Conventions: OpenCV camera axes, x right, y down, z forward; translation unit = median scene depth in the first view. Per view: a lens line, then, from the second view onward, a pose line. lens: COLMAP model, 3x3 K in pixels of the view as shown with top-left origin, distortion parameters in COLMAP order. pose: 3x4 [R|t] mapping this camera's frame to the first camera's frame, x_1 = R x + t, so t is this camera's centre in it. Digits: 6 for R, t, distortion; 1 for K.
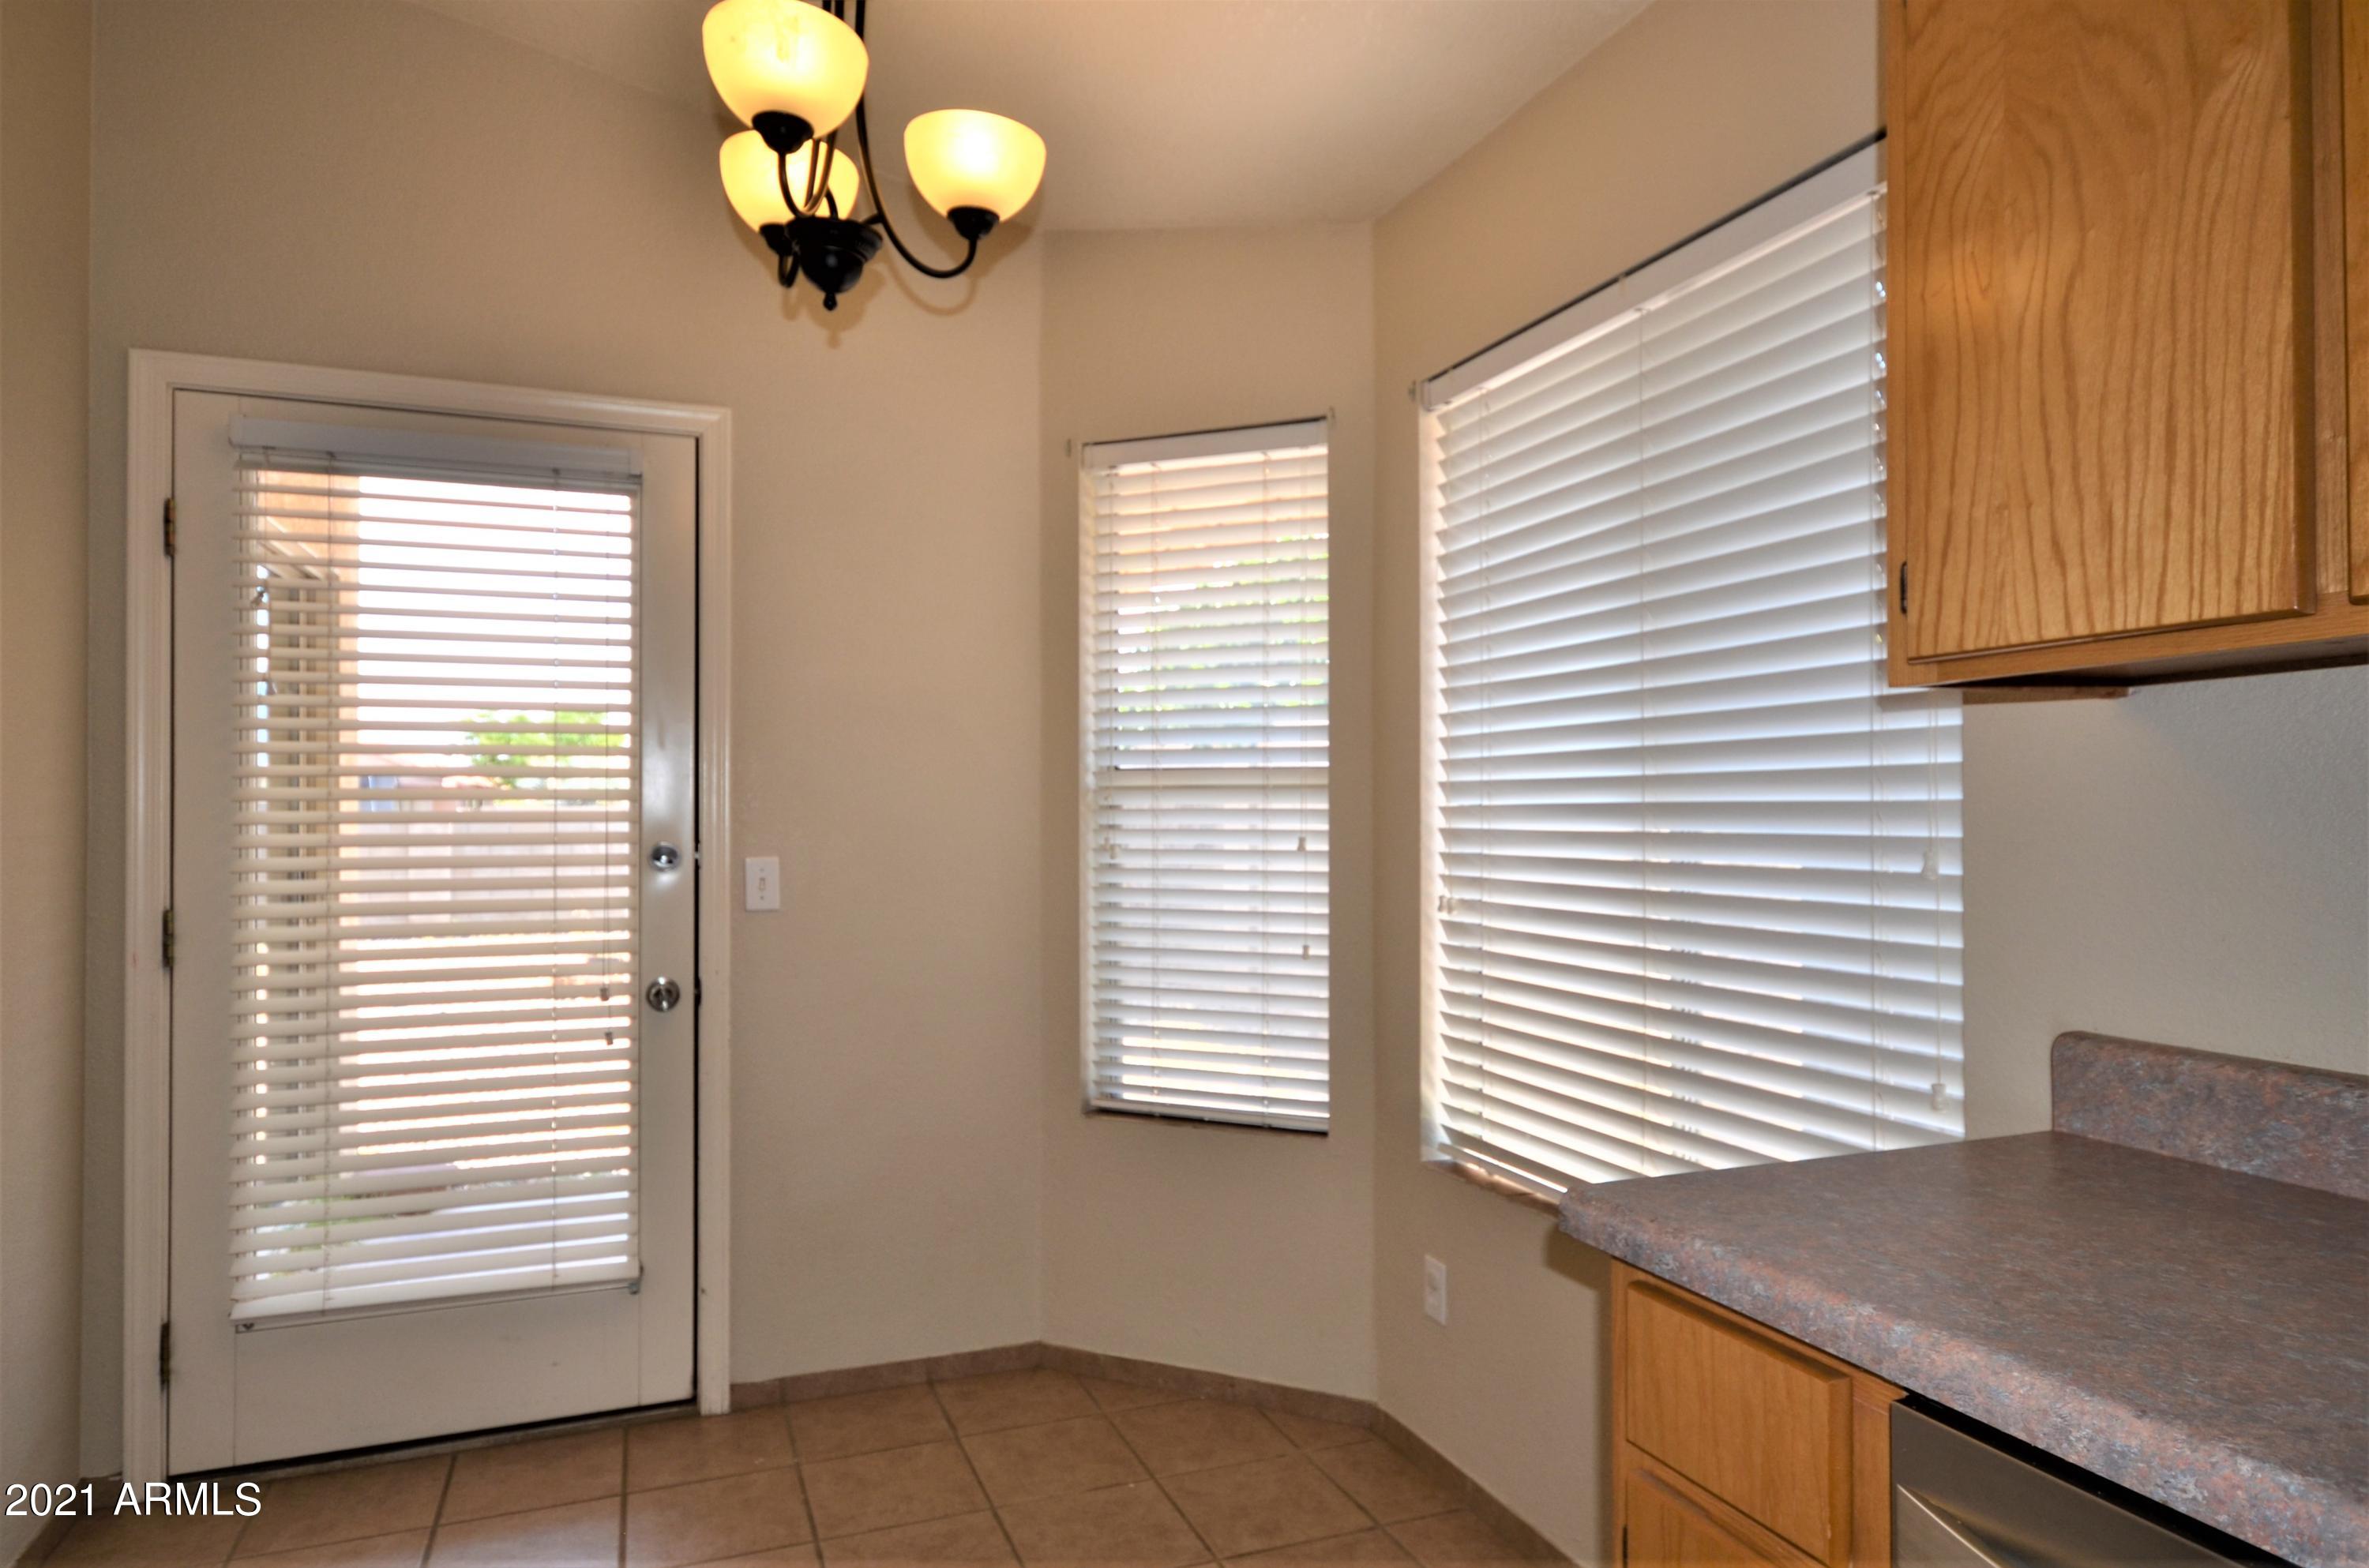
lens RADIAL K [[1321.7, 0, 1192.7], [0, 1321.7, 803.8], [0, 0, 1]] dist [-0.004856, 0.030117]
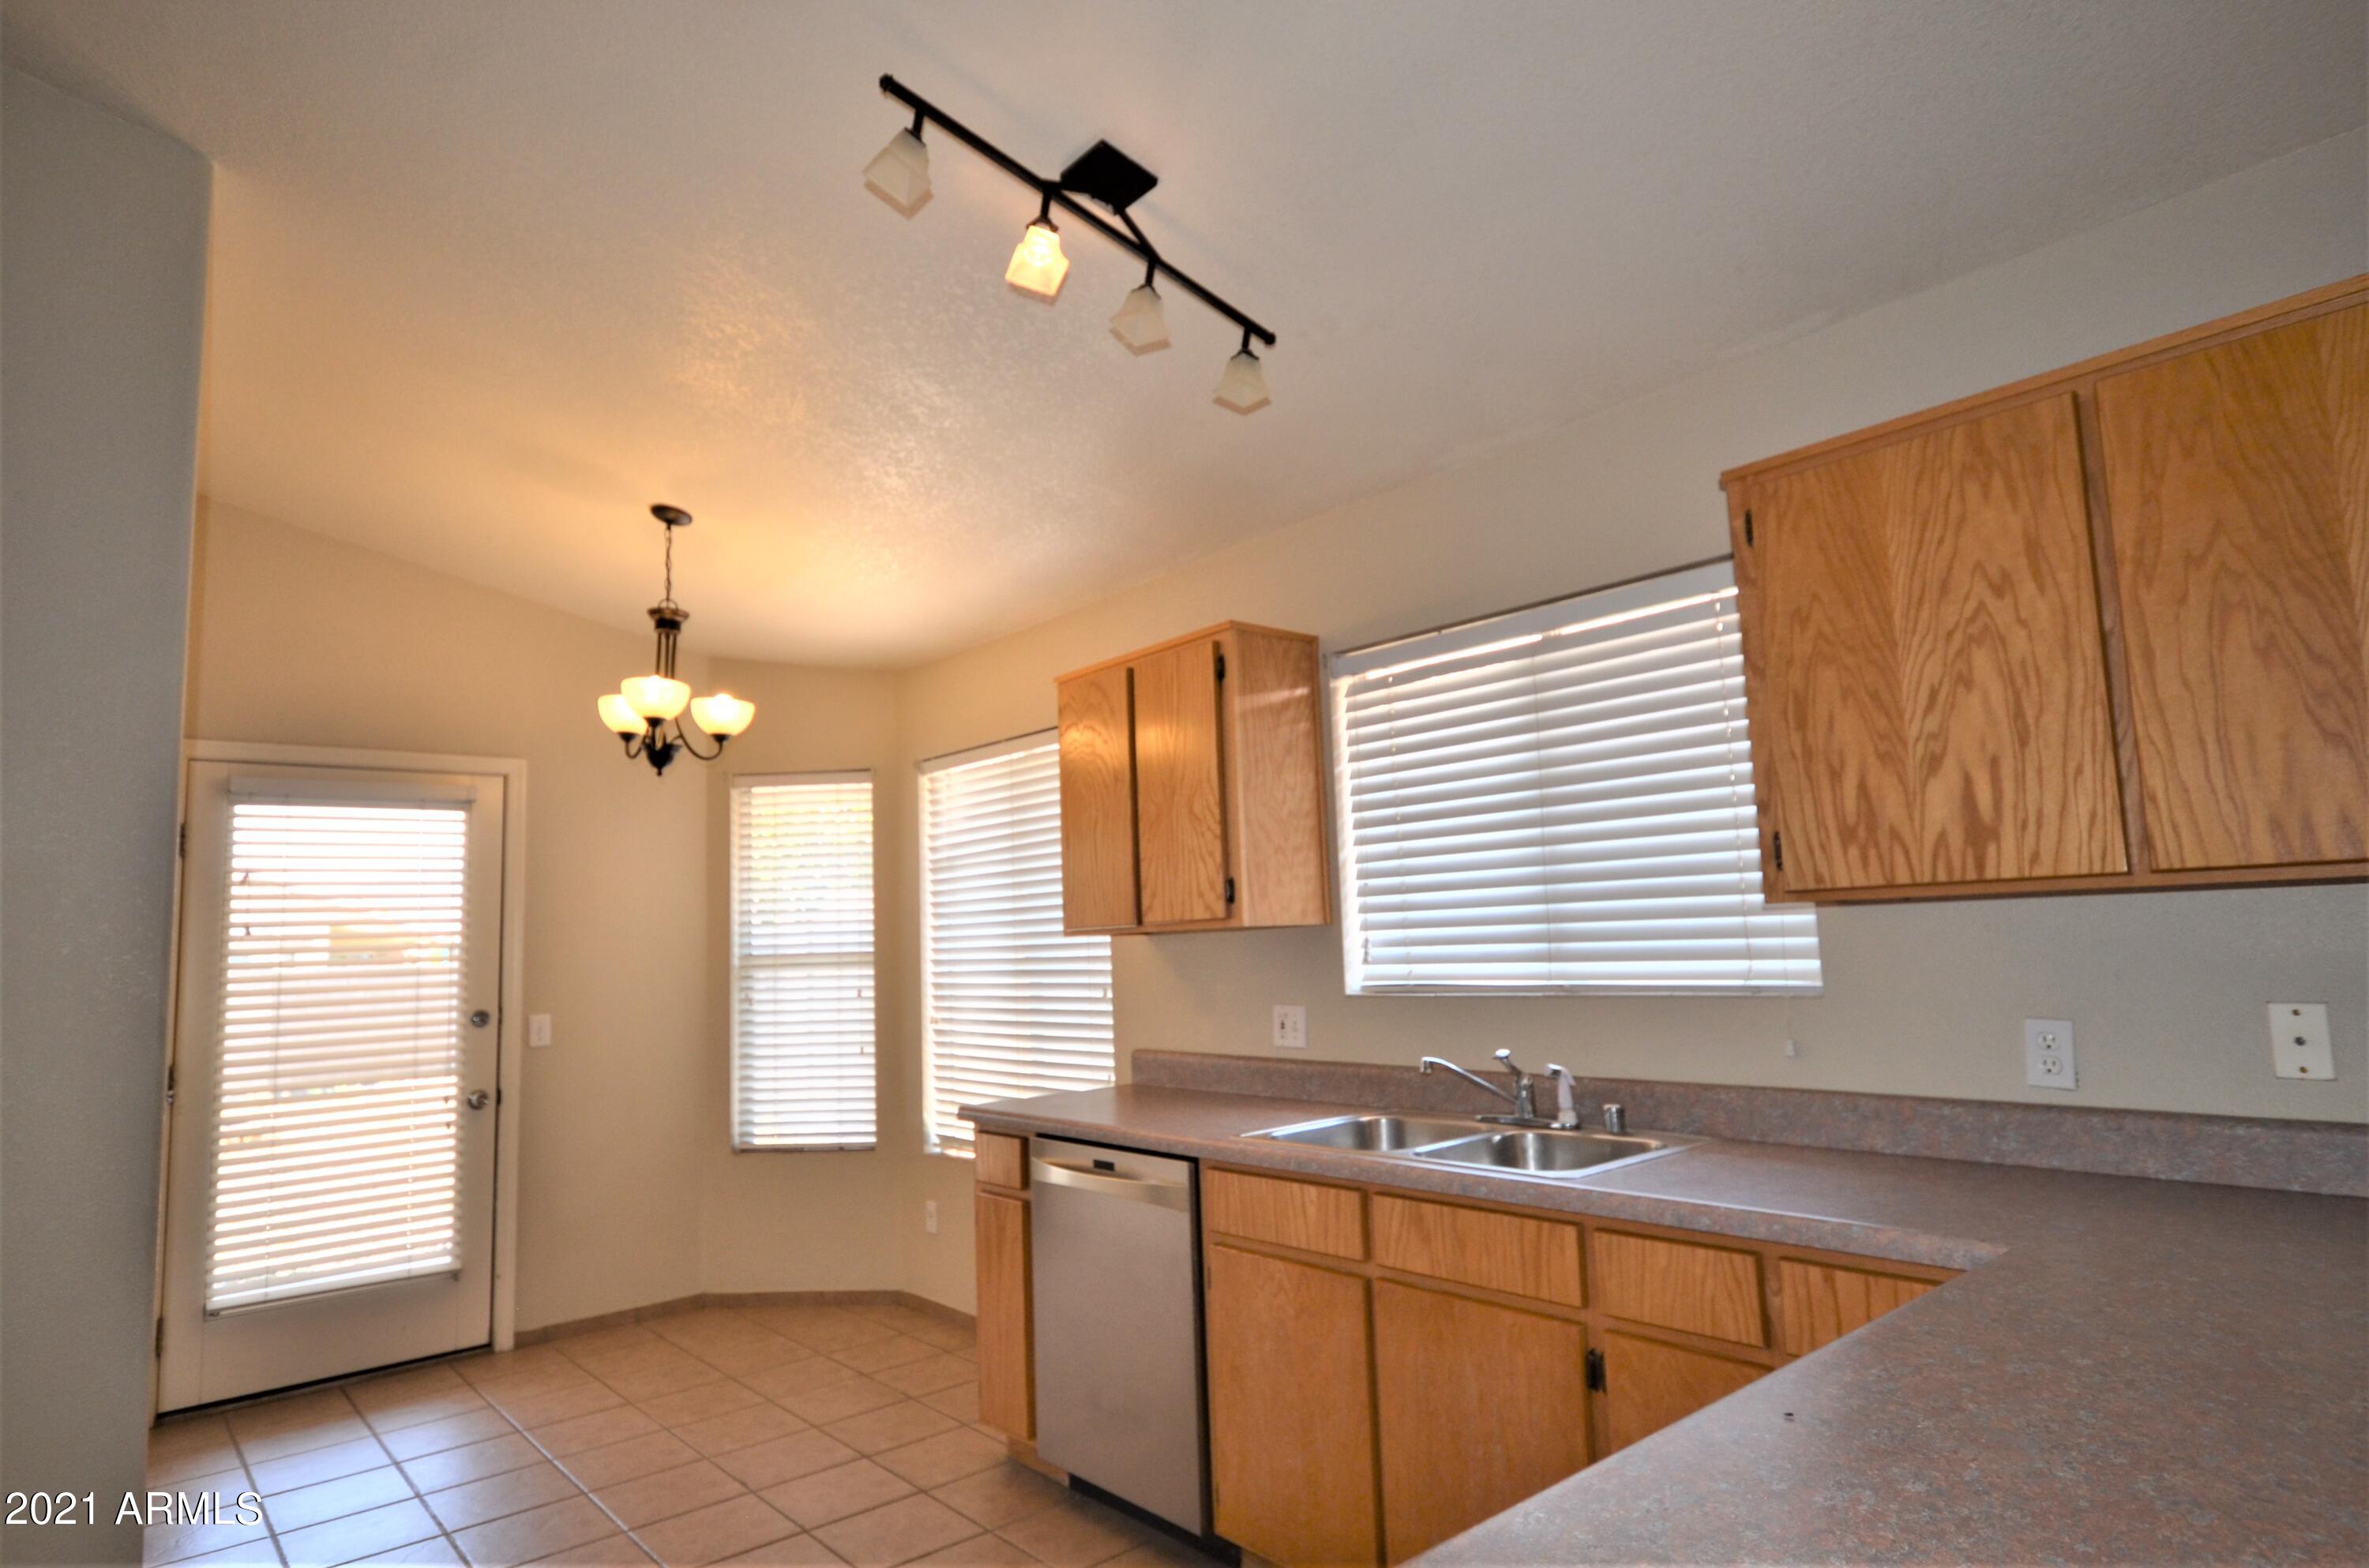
lens RADIAL K [[1321.7, 0, 1192.7], [0, 1321.7, 803.8], [0, 0, 1]] dist [-0.004856, 0.030117]
pose [[0.939381, 0.002881, 0.342863, -0.120177], [0.031250, 0.995083, -0.093983, -0.046941], [-0.341448, 0.099001, 0.934672, -0.965193]]
